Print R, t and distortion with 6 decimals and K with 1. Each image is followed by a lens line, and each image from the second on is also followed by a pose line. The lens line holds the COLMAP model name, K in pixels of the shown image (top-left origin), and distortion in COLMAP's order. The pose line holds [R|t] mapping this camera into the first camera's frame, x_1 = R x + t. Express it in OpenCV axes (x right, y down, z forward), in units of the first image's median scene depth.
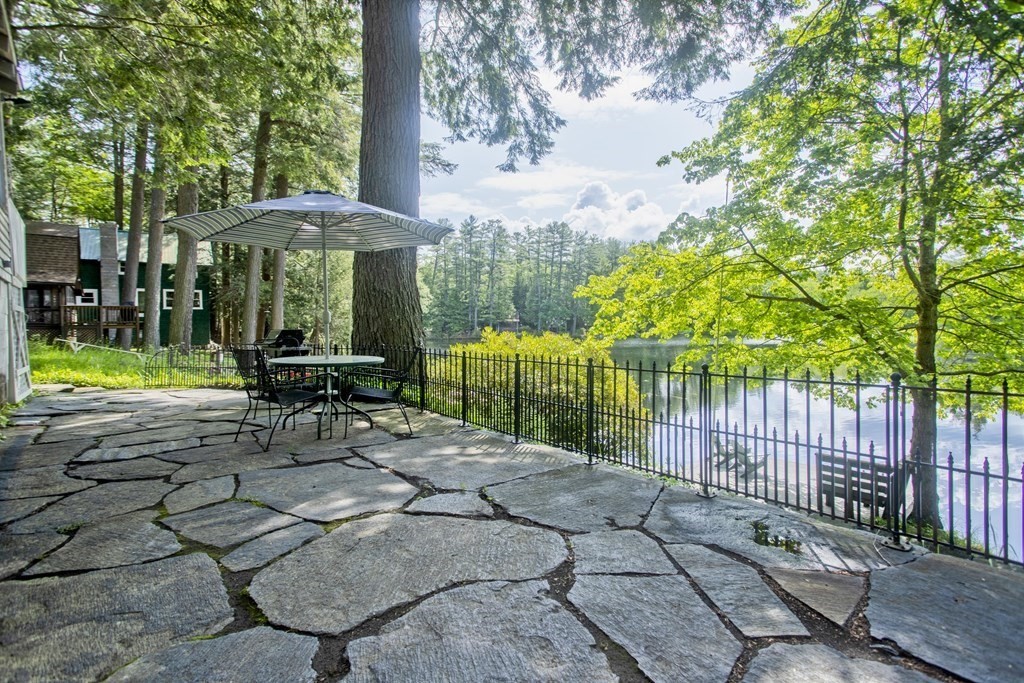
lens RADIAL K [[488.2, 0, 514.4], [0, 488.2, 339.9], [0, 0, 1]] dist [0.003198, -0.000601]
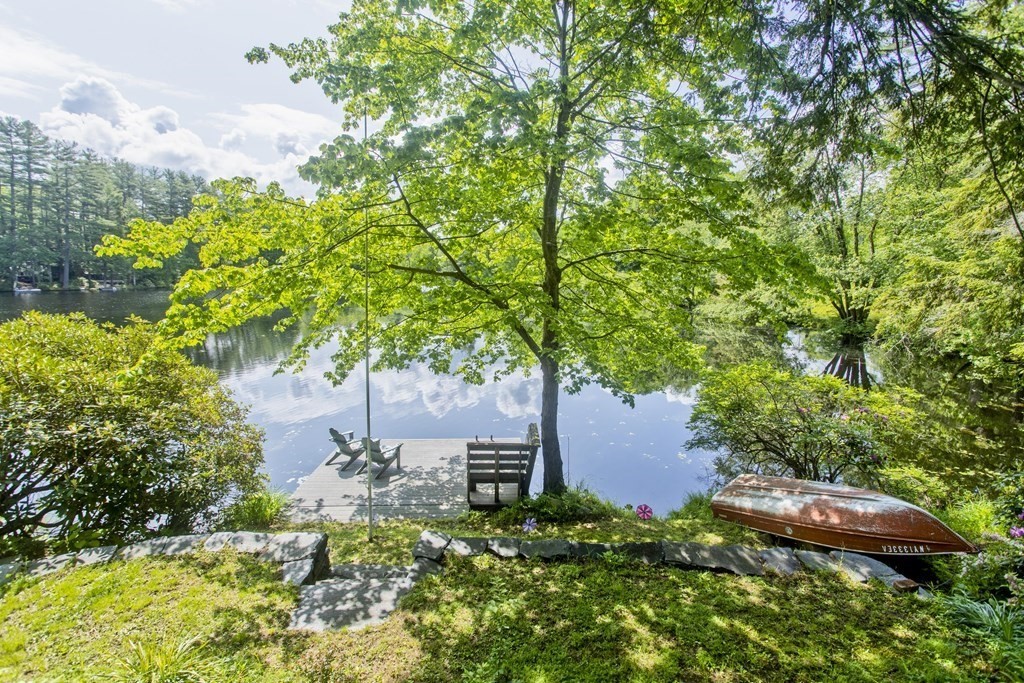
lens RADIAL K [[488.2, 0, 509.4], [0, 488.2, 332.4], [0, 0, 1]] dist [0.003198, -0.000601]
pose [[0.652968, -0.080508, 0.753095, -0.002216], [0.012170, 0.995321, 0.095852, -0.049532], [-0.757288, -0.053423, 0.650892, 0.287557]]
